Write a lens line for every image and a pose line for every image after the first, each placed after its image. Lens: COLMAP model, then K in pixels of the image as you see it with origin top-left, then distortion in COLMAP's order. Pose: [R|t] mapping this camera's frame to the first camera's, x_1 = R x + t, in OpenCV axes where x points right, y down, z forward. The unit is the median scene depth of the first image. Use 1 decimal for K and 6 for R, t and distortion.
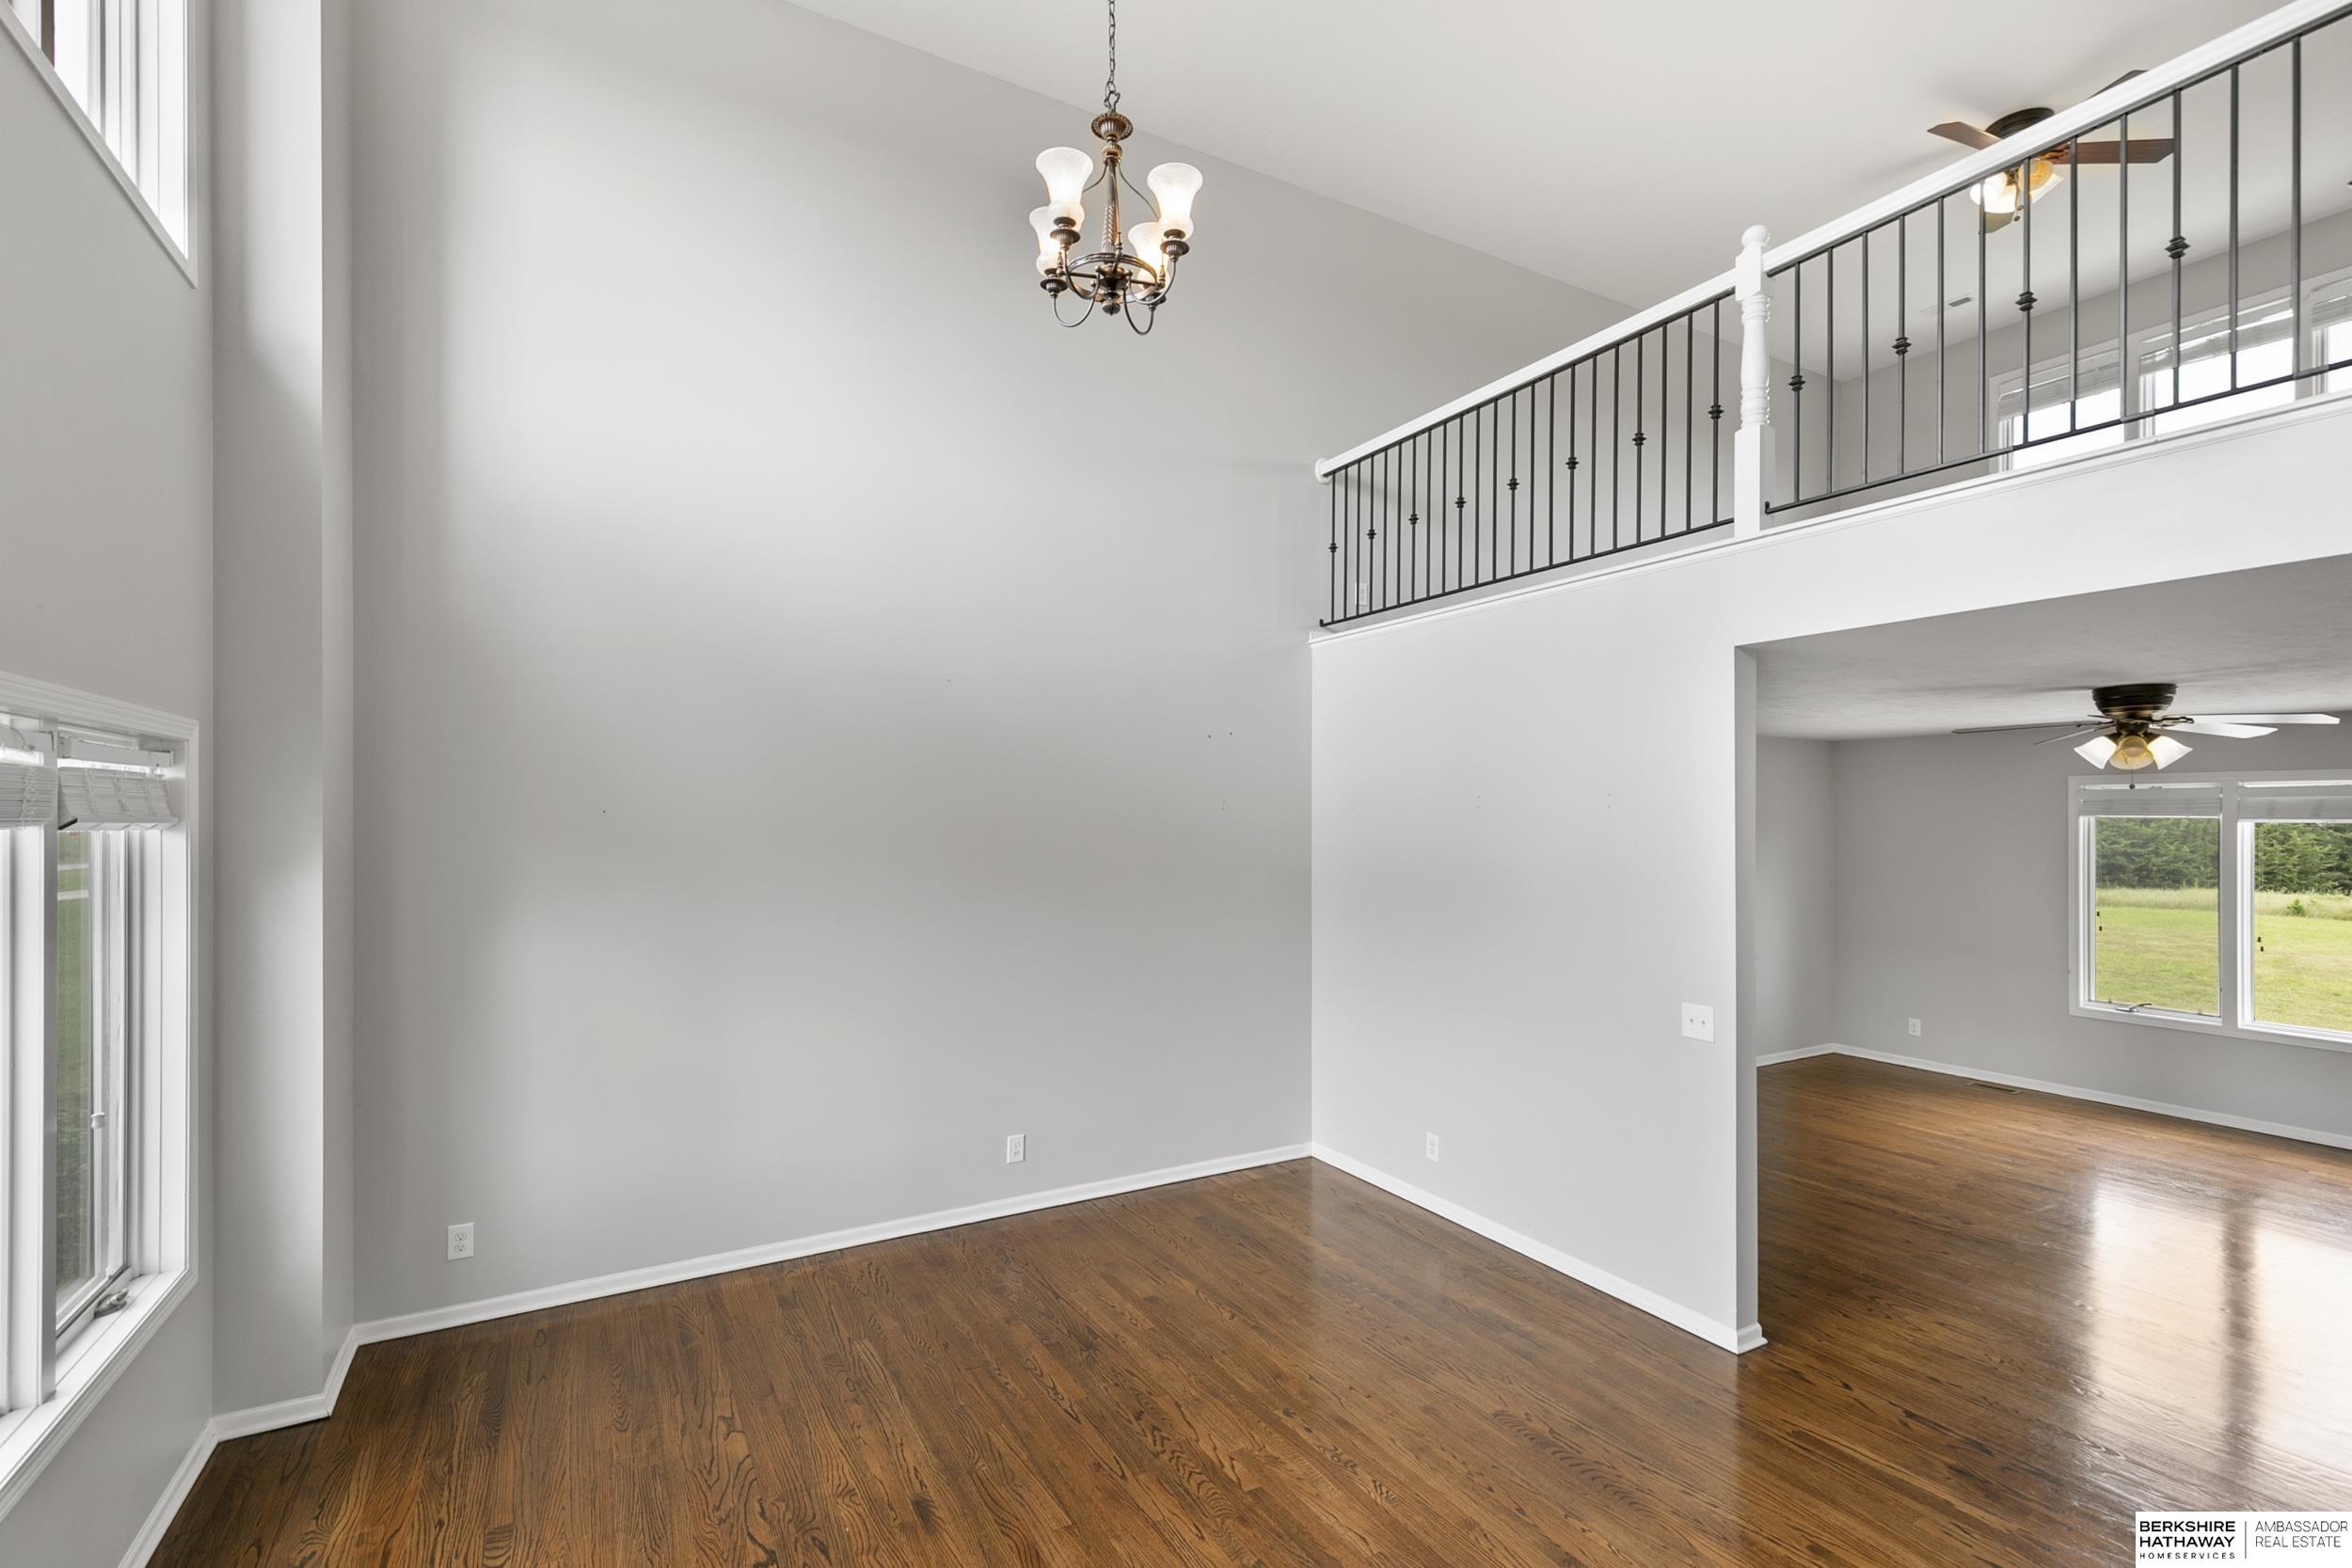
lens RADIAL K [[1061.7, 0, 1181.1], [0, 1061.7, 818.5], [0, 0, 1]] dist [0.003147, 0.000253]
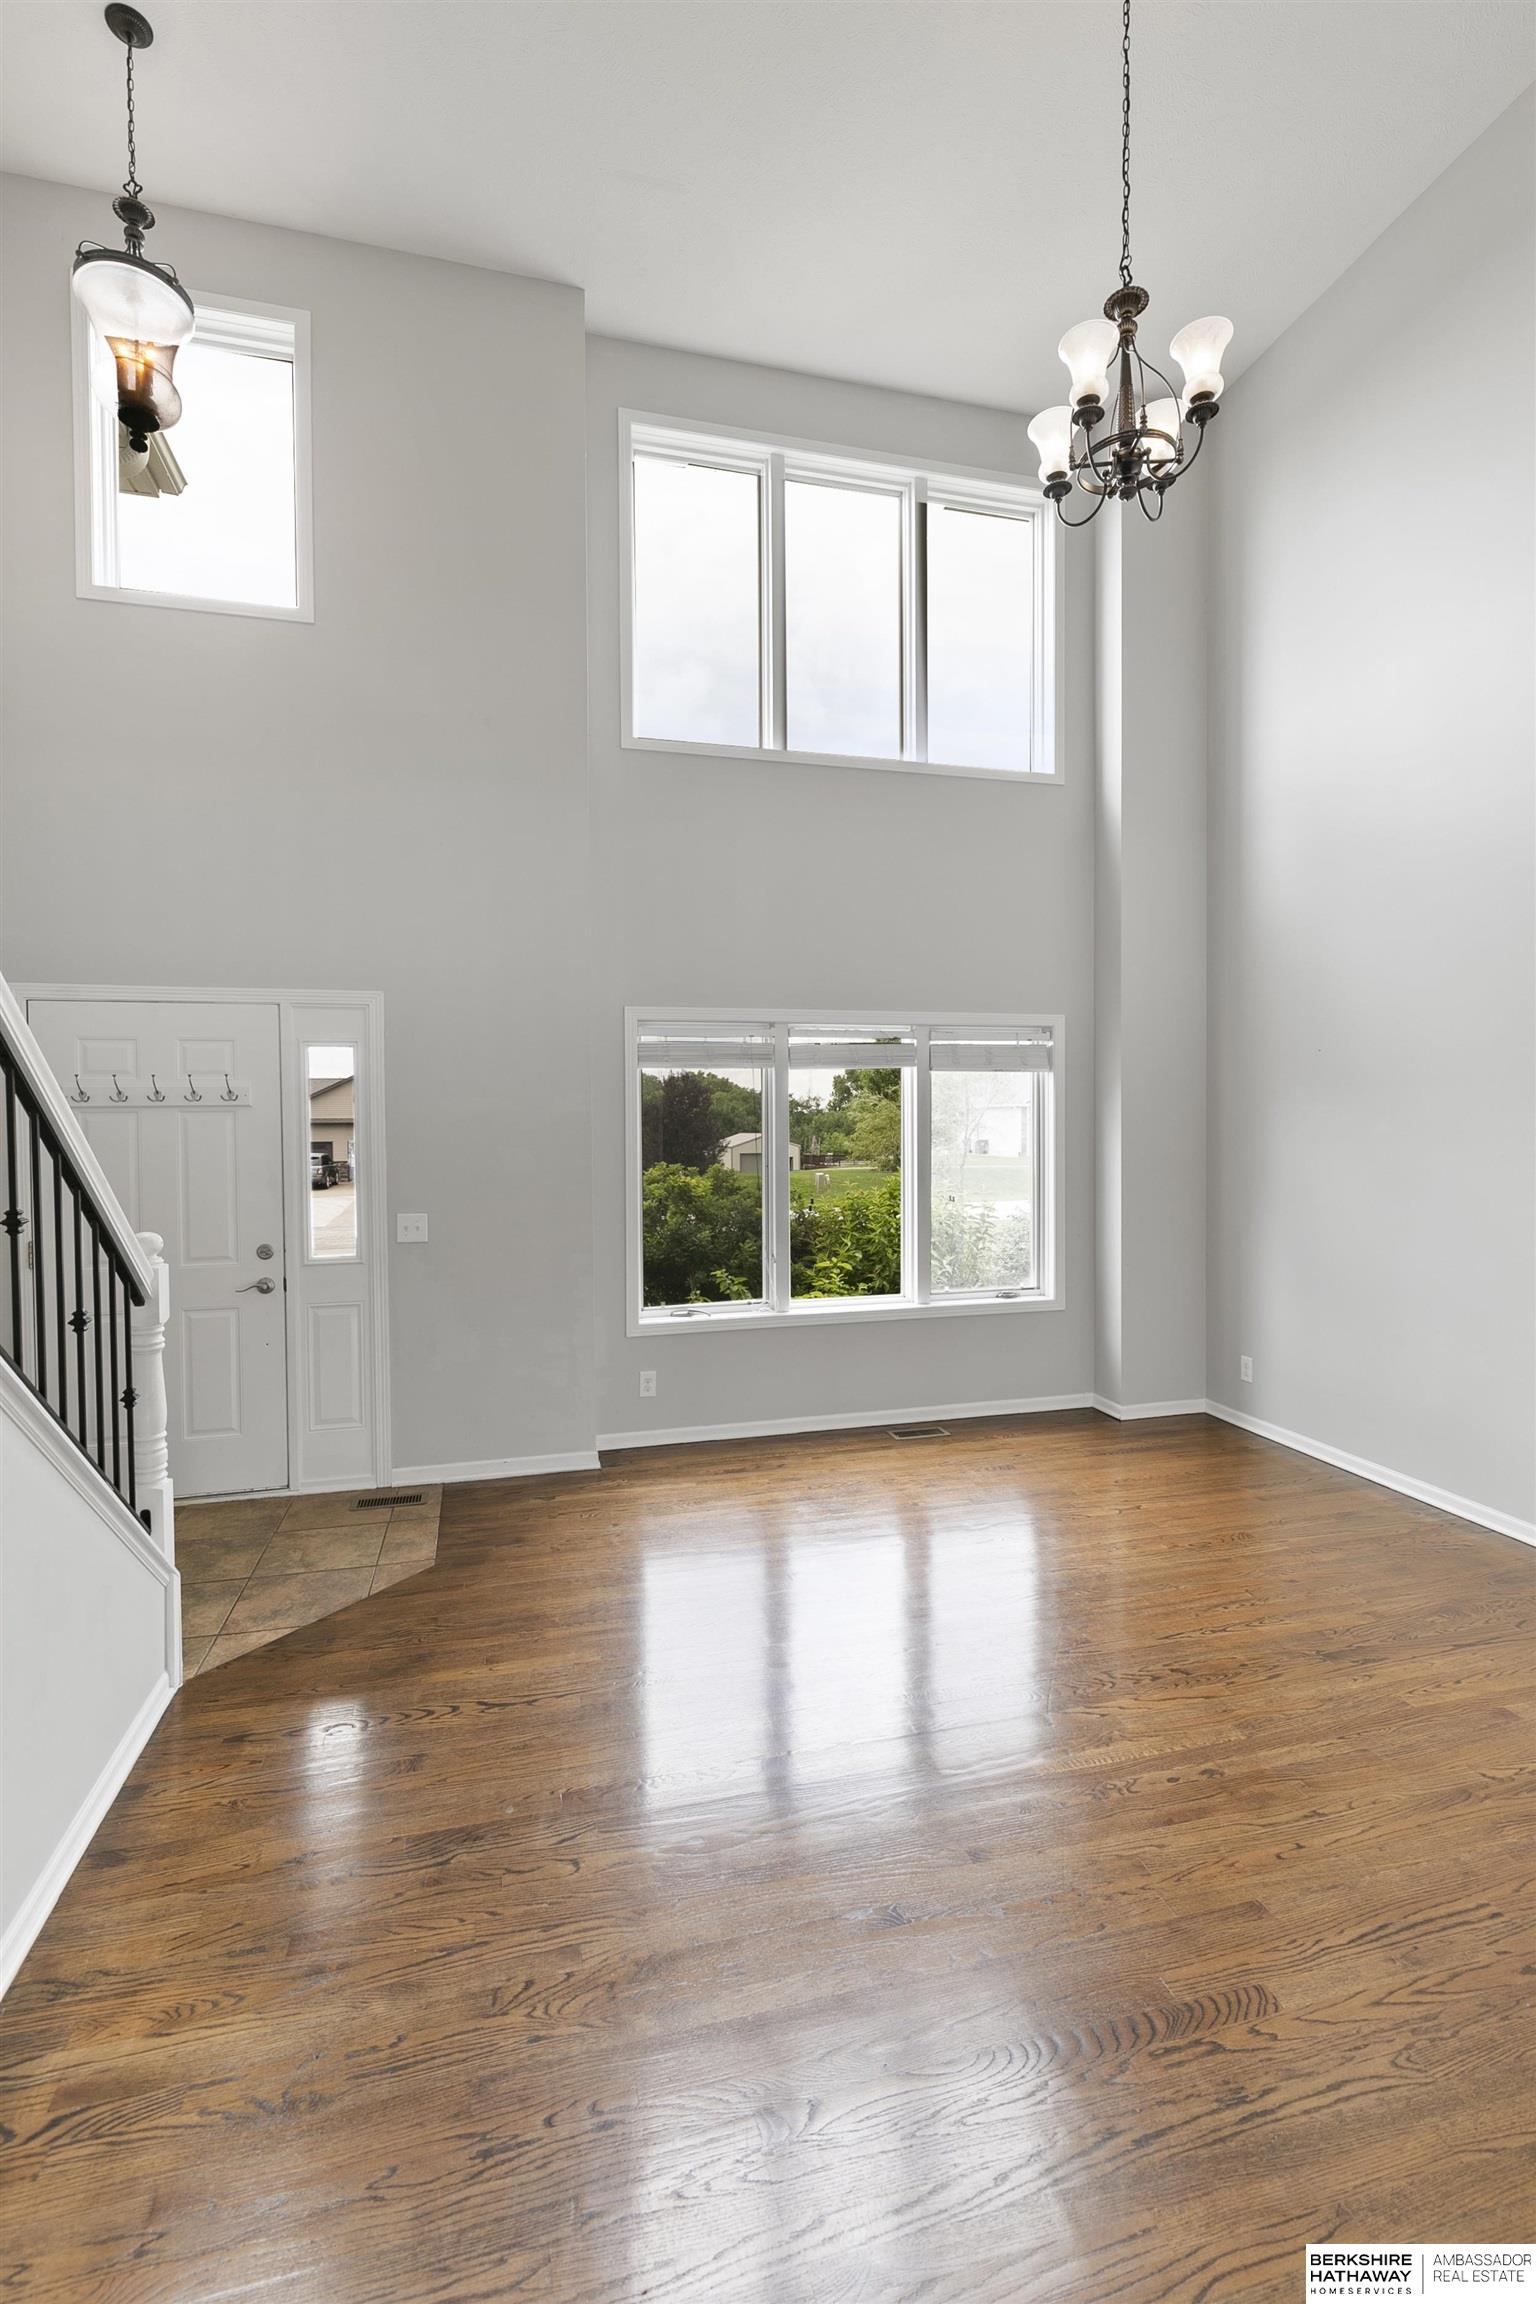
lens RADIAL K [[1018.8, 0, 764.2], [0, 1018.8, 1141.8], [0, 0, 1]] dist [-0.001720, 0.000006]
pose [[-0.262627, 0.023008, -0.964623, 0.816594], [0.008752, 0.999731, 0.021463, 0.075820], [0.964858, -0.002805, -0.262758, 0.809628]]
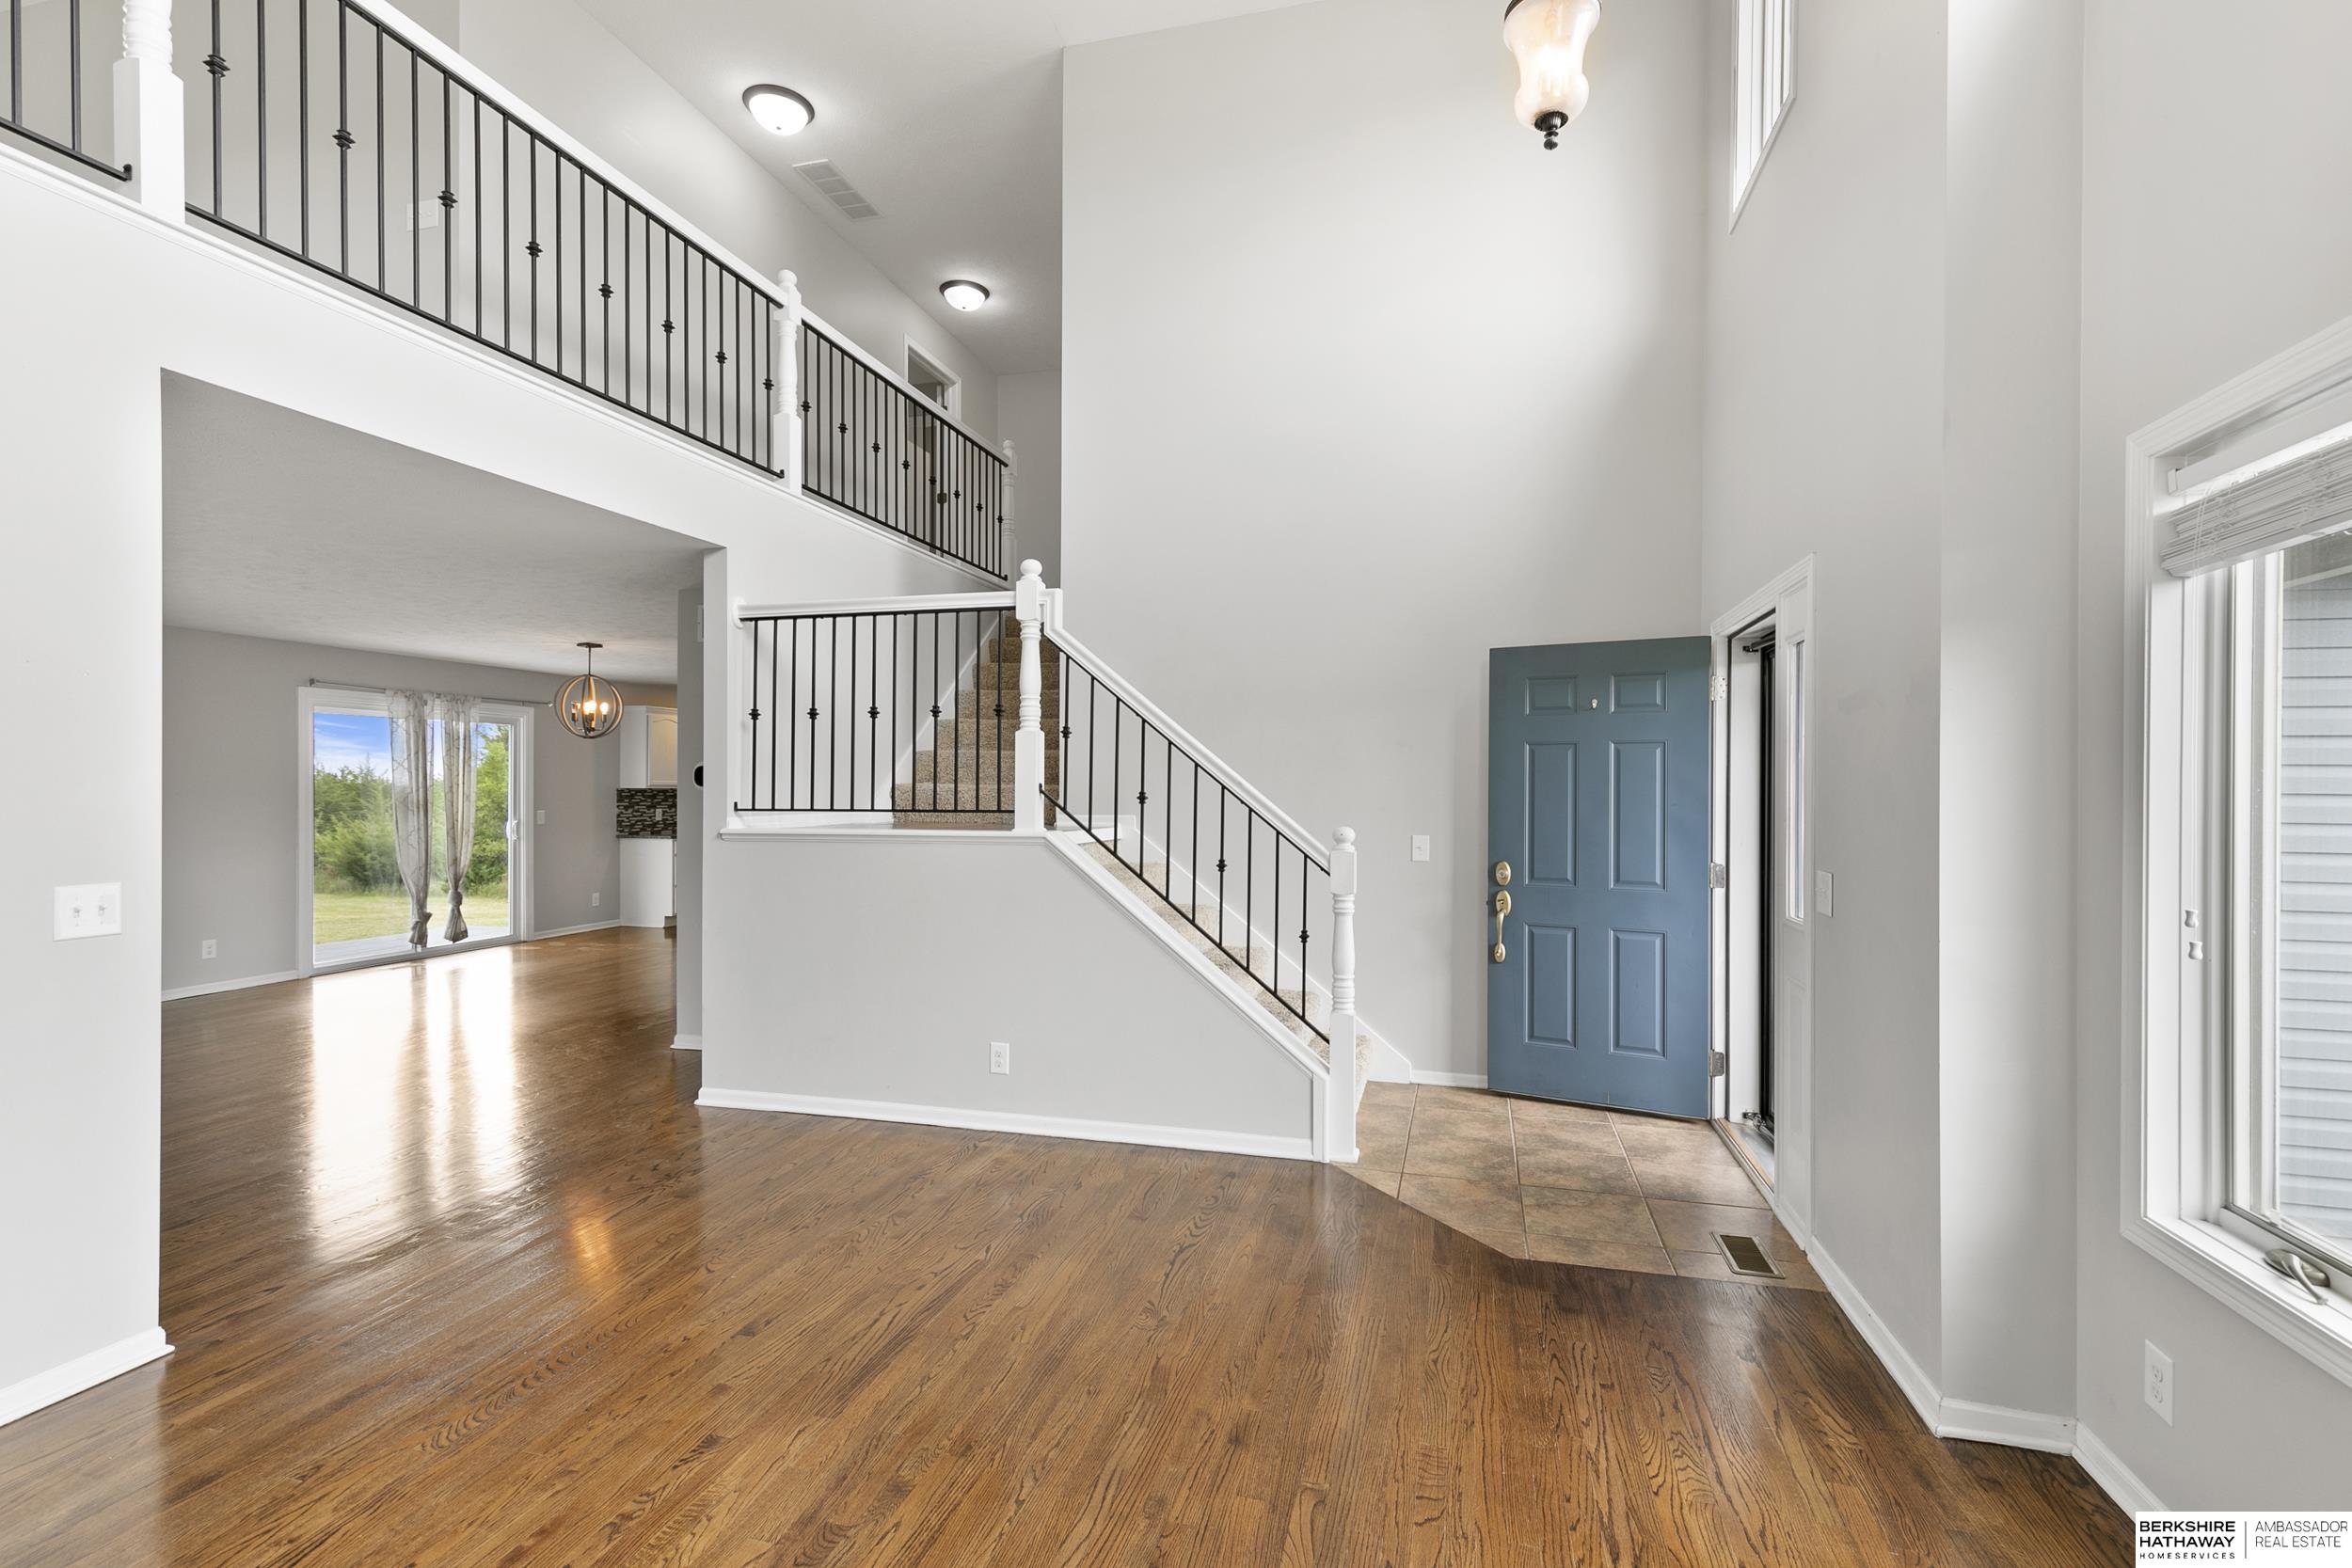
lens RADIAL K [[1053.8, 0, 1191.8], [0, 1053.8, 792.3], [0, 0, 1]] dist [-0.000206, -0.000136]
pose [[-0.717562, -0.005412, 0.696473, -0.490330], [-0.004062, 0.999985, 0.003587, 0.119939], [-0.696482, -0.000255, -0.717574, 1.053558]]
